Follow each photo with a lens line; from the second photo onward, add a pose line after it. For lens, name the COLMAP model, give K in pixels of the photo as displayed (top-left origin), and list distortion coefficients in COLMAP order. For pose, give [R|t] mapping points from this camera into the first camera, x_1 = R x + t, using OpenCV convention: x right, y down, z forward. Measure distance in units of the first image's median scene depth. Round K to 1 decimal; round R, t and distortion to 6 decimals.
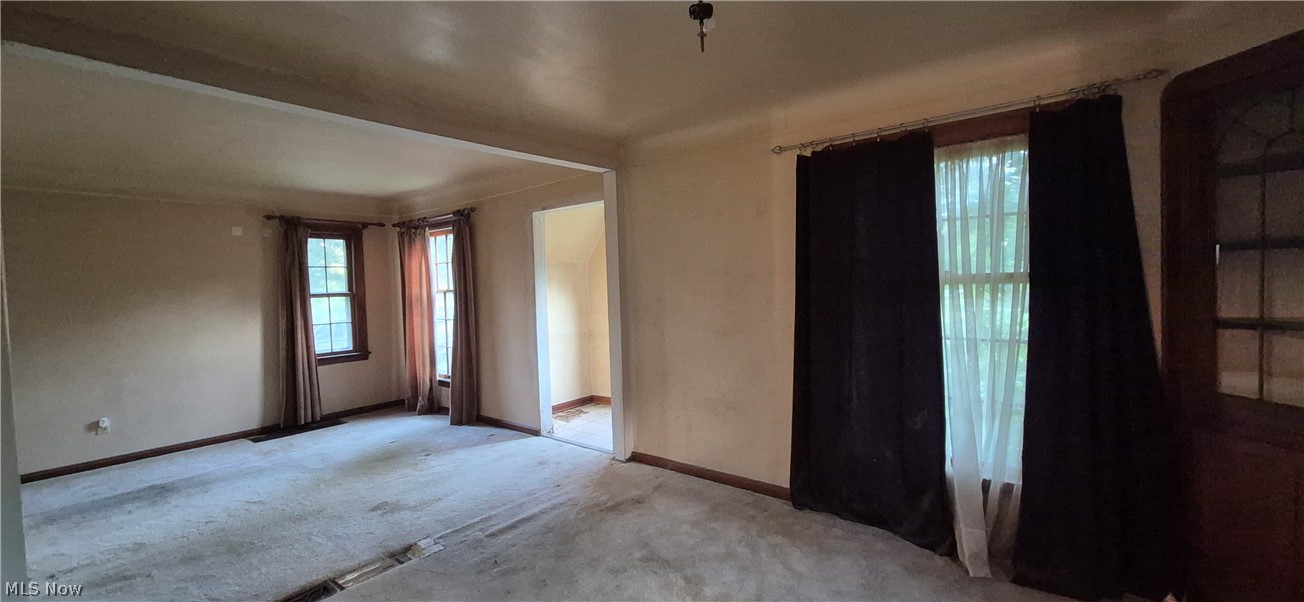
lens RADIAL K [[511.1, 0, 652.2], [0, 511.1, 303.7], [0, 0, 1]] dist [-0.003695, 0.000329]
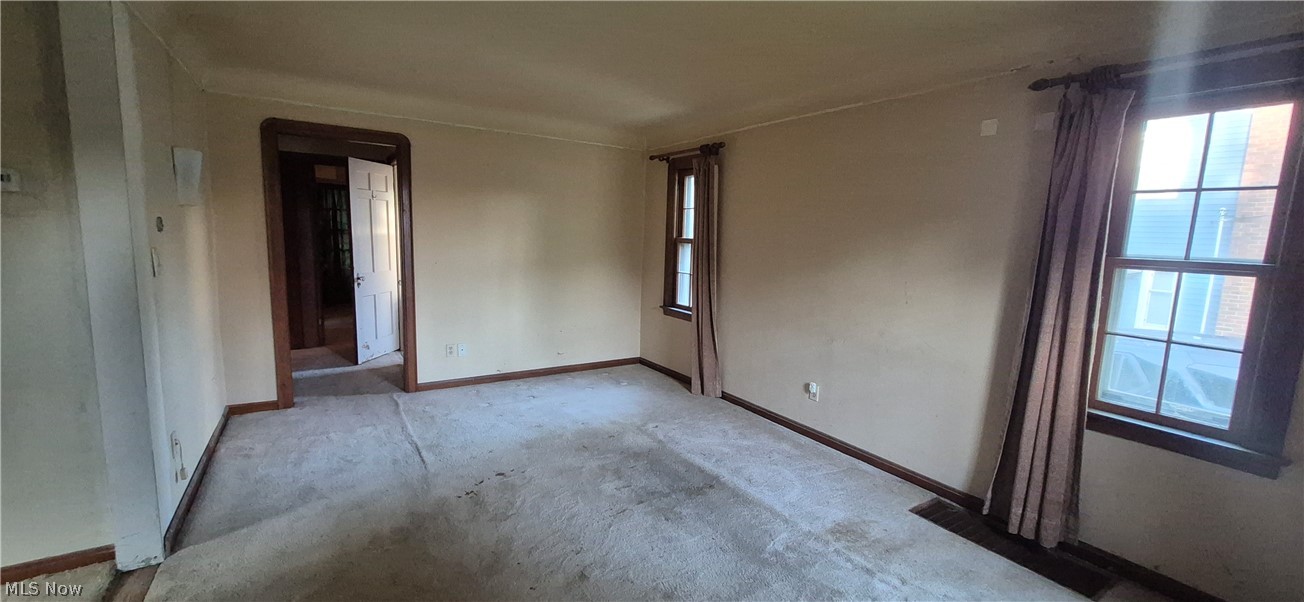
lens RADIAL K [[511.1, 0, 660.5], [0, 511.1, 301.0], [0, 0, 1]] dist [-0.003695, 0.000329]
pose [[-0.315046, 0.155087, -0.936319, -0.179532], [-0.054419, 0.981984, 0.180961, -0.042264], [0.947515, 0.107964, -0.300930, 0.835843]]
